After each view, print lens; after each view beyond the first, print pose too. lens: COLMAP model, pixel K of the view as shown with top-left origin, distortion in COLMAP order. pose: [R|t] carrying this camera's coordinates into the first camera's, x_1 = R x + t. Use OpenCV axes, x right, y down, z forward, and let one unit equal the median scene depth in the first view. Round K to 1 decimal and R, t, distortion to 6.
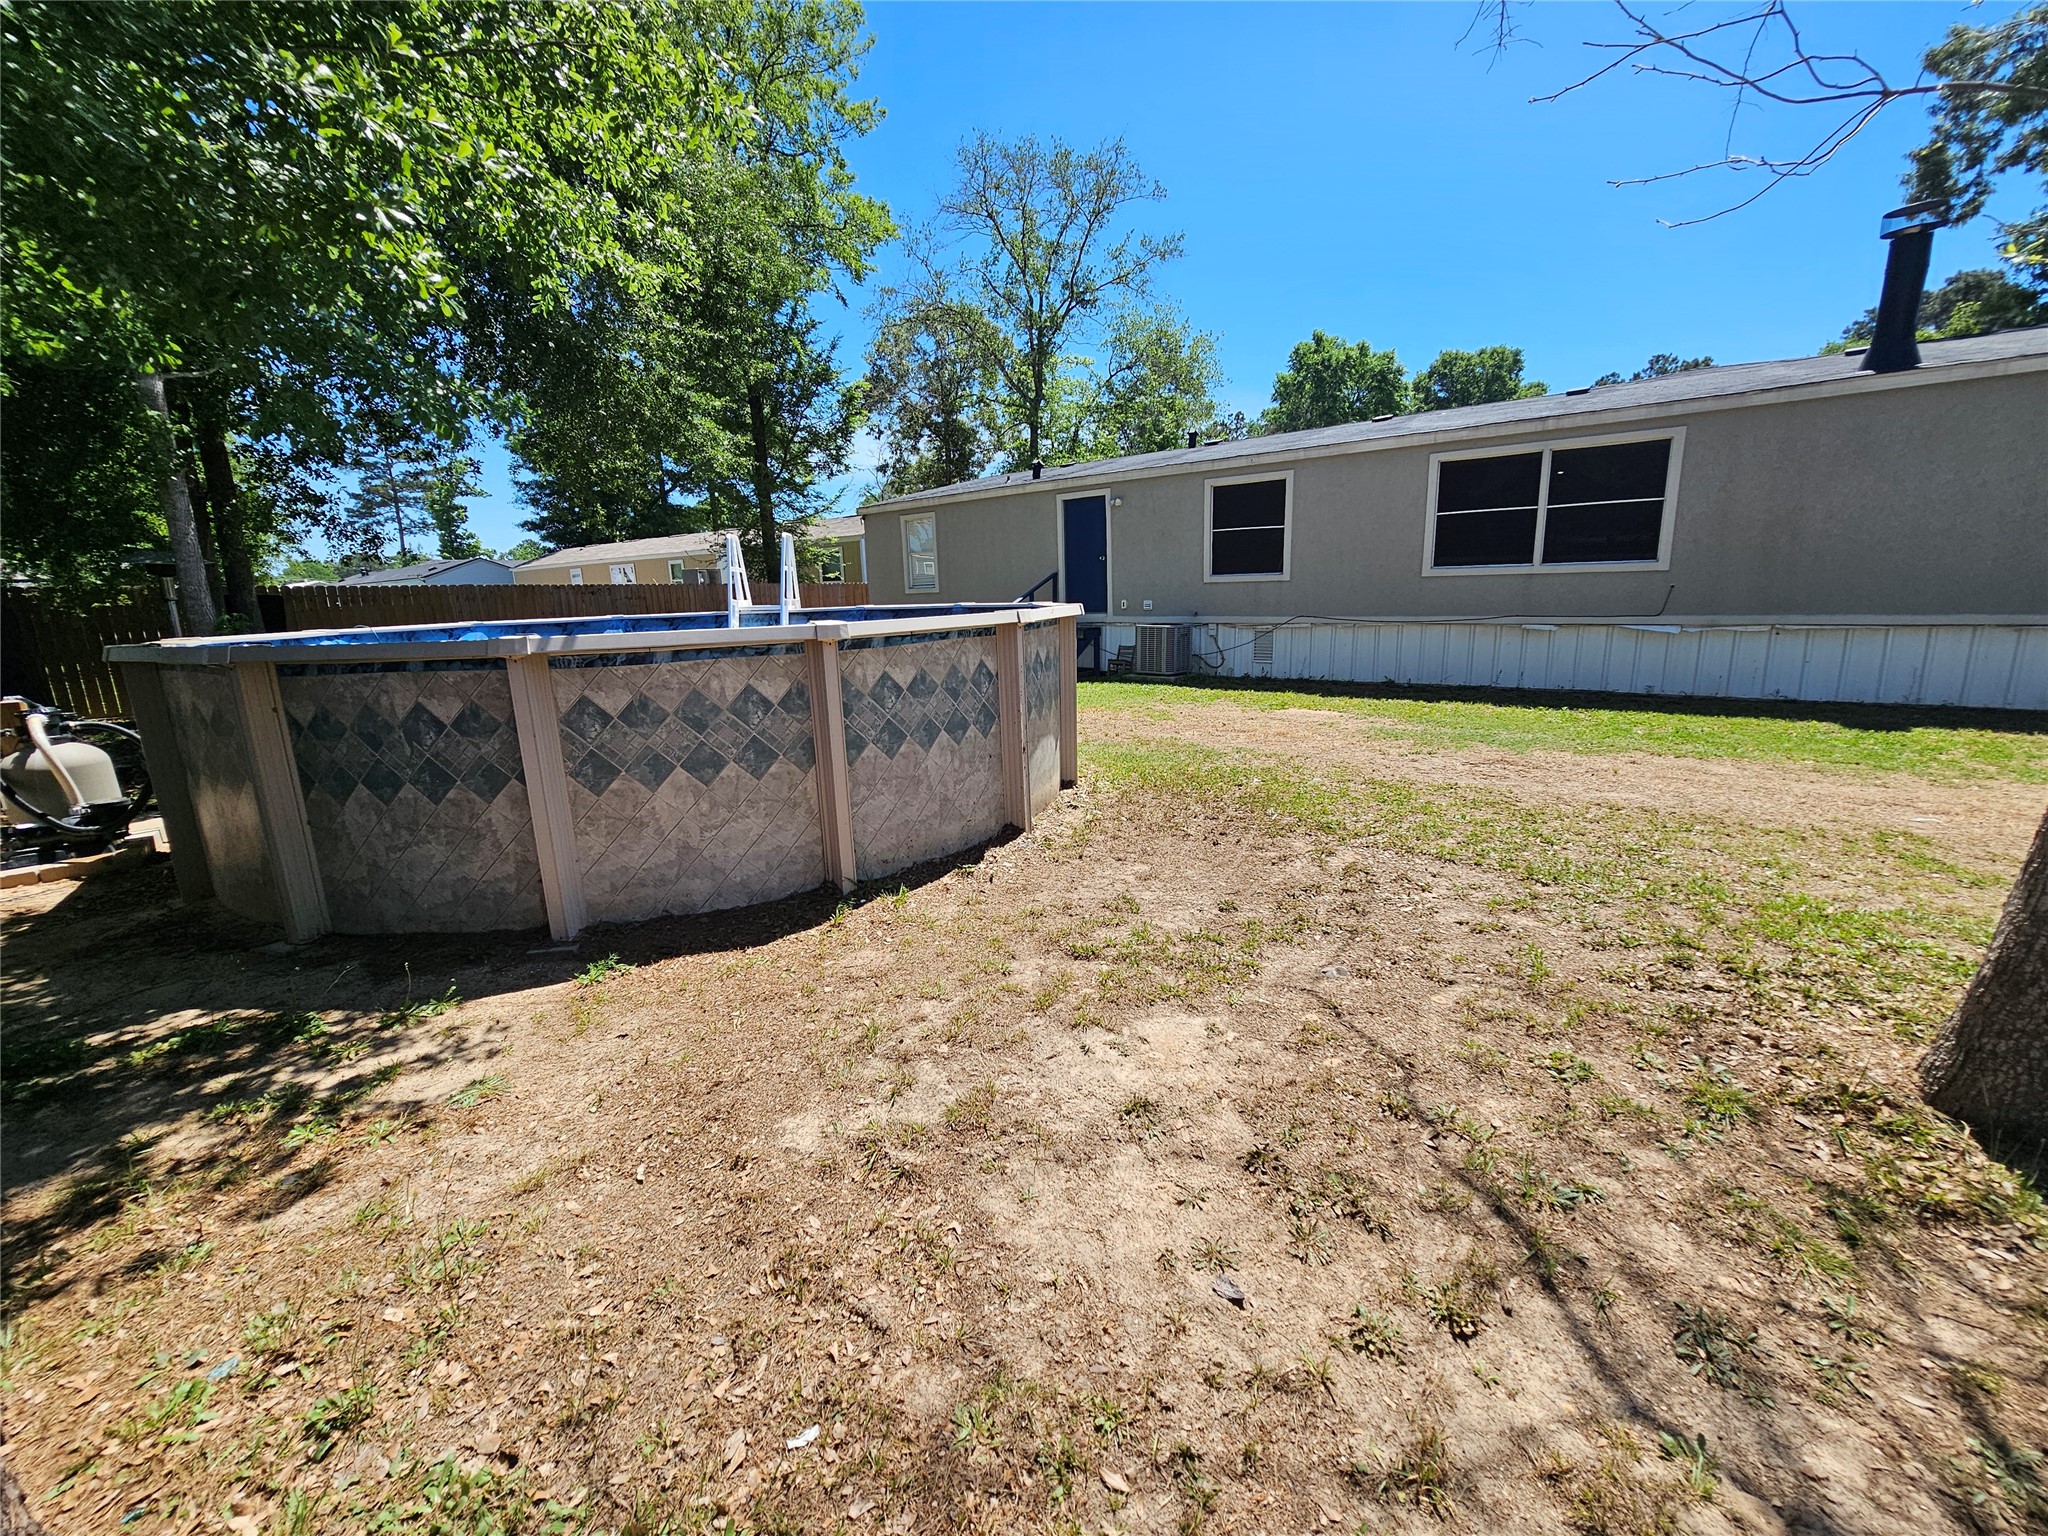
lens RADIAL K [[835.8, 0, 1032.3], [0, 835.8, 766.7], [0, 0, 1]] dist [-0.001711, -0.000360]
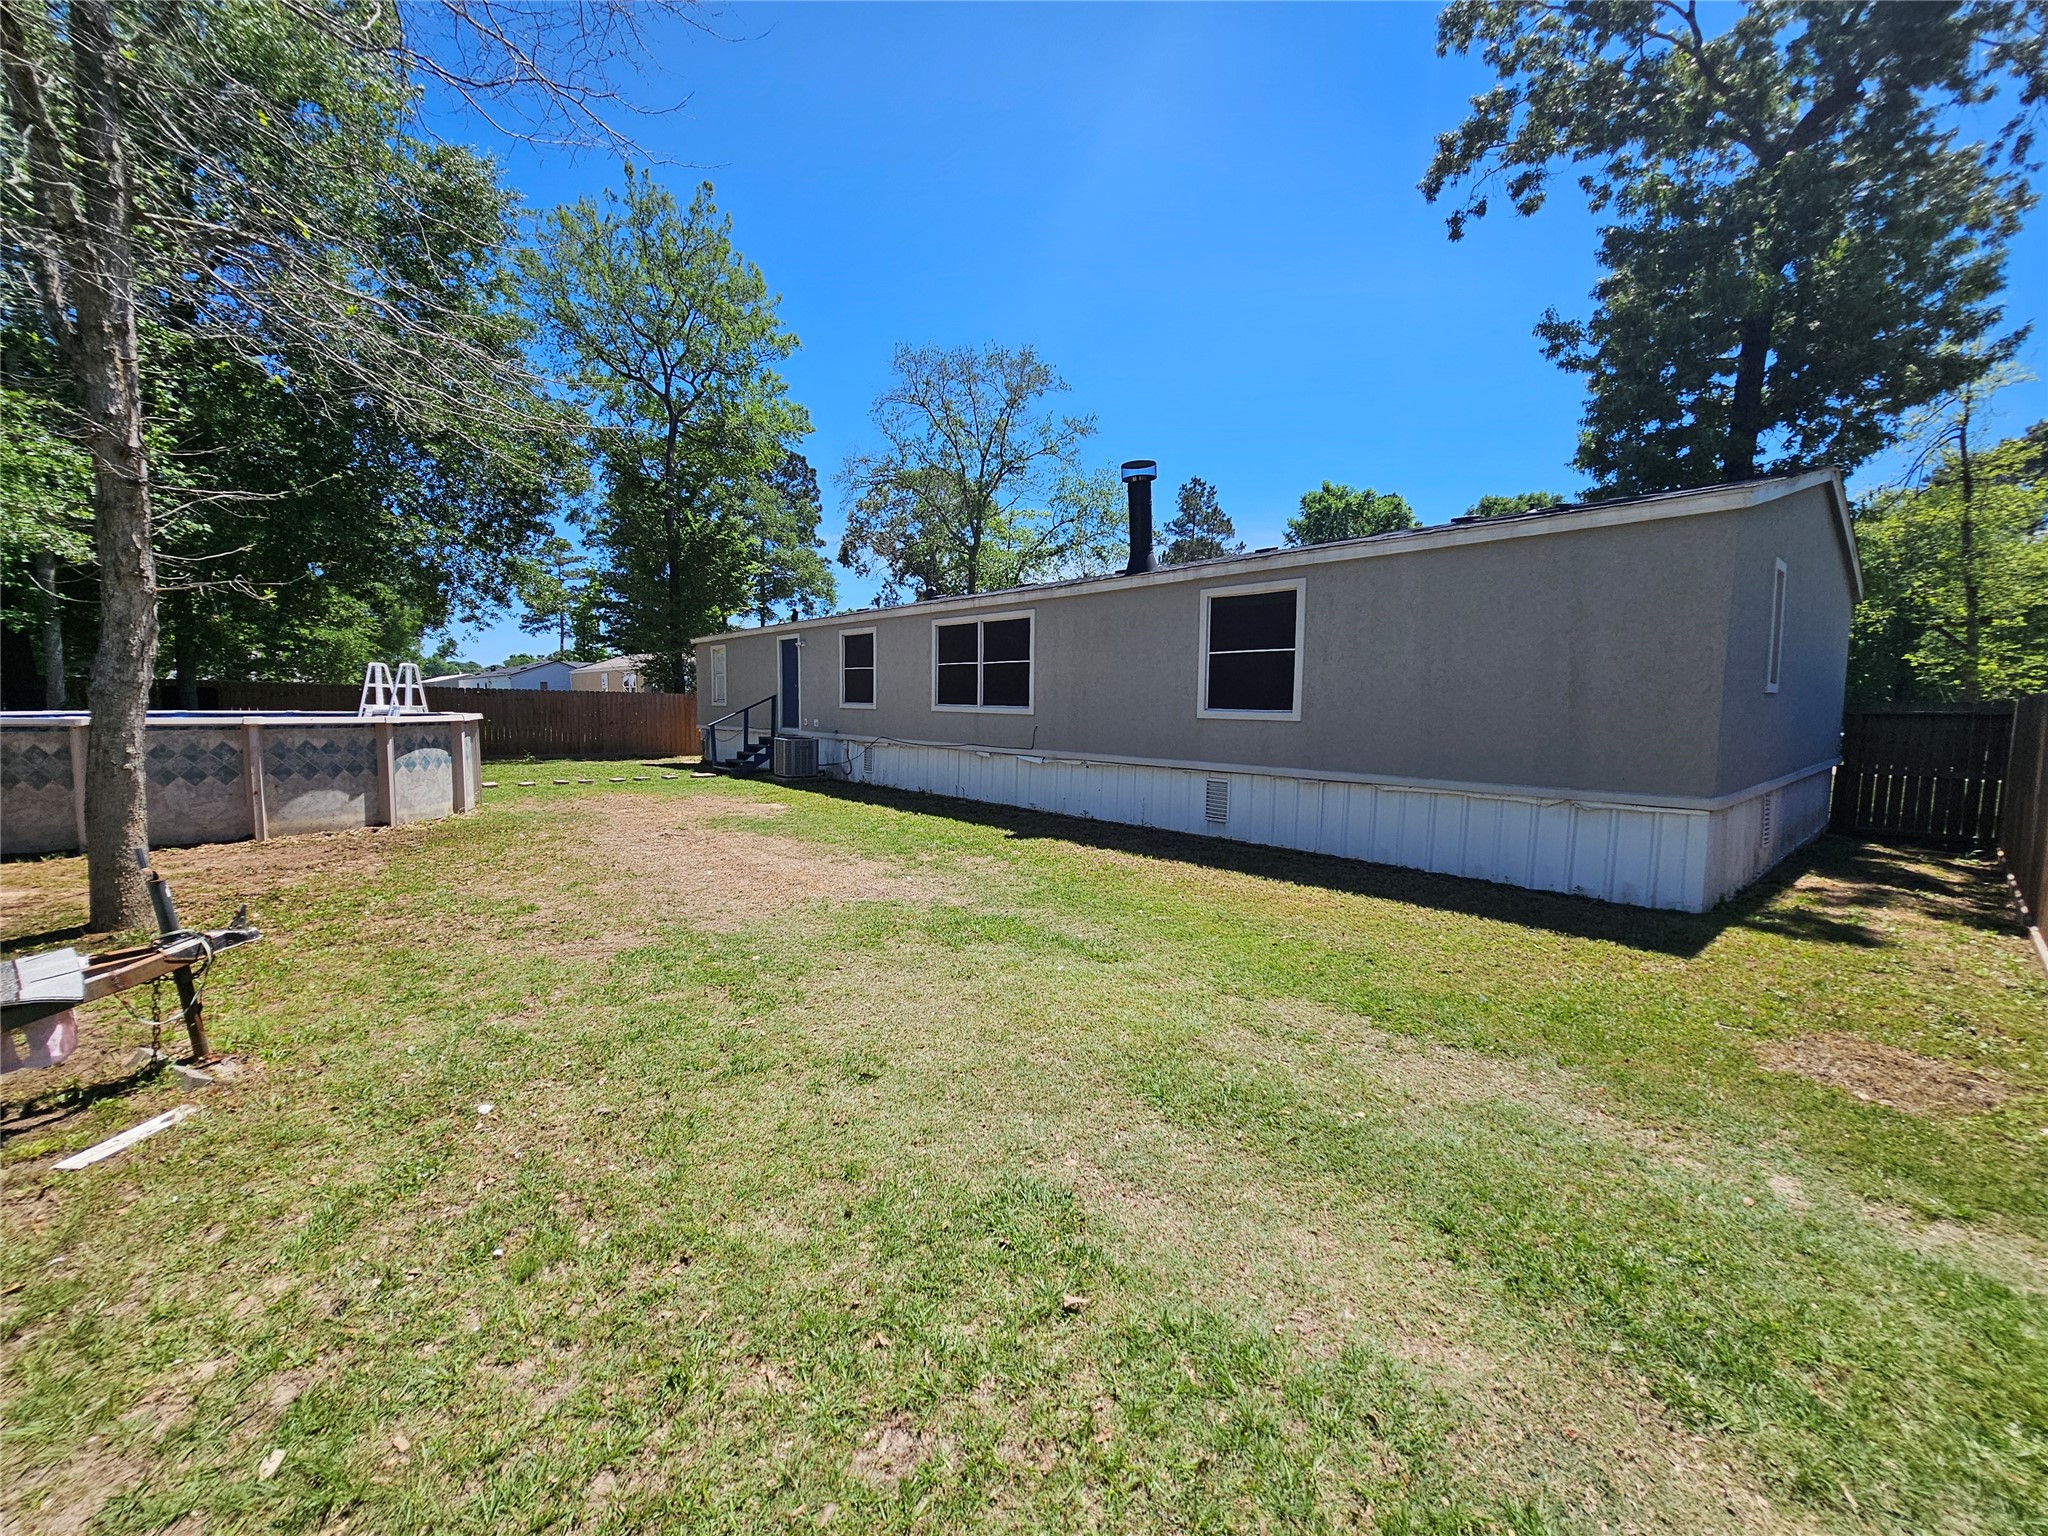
lens RADIAL K [[835.8, 0, 1044.5], [0, 835.8, 764.6], [0, 0, 1]] dist [-0.001711, -0.000360]
pose [[0.982960, 0.058696, -0.174199, 0.621947], [-0.081692, 0.988414, -0.127924, 0.003247], [0.164672, 0.139975, 0.976366, -0.156015]]
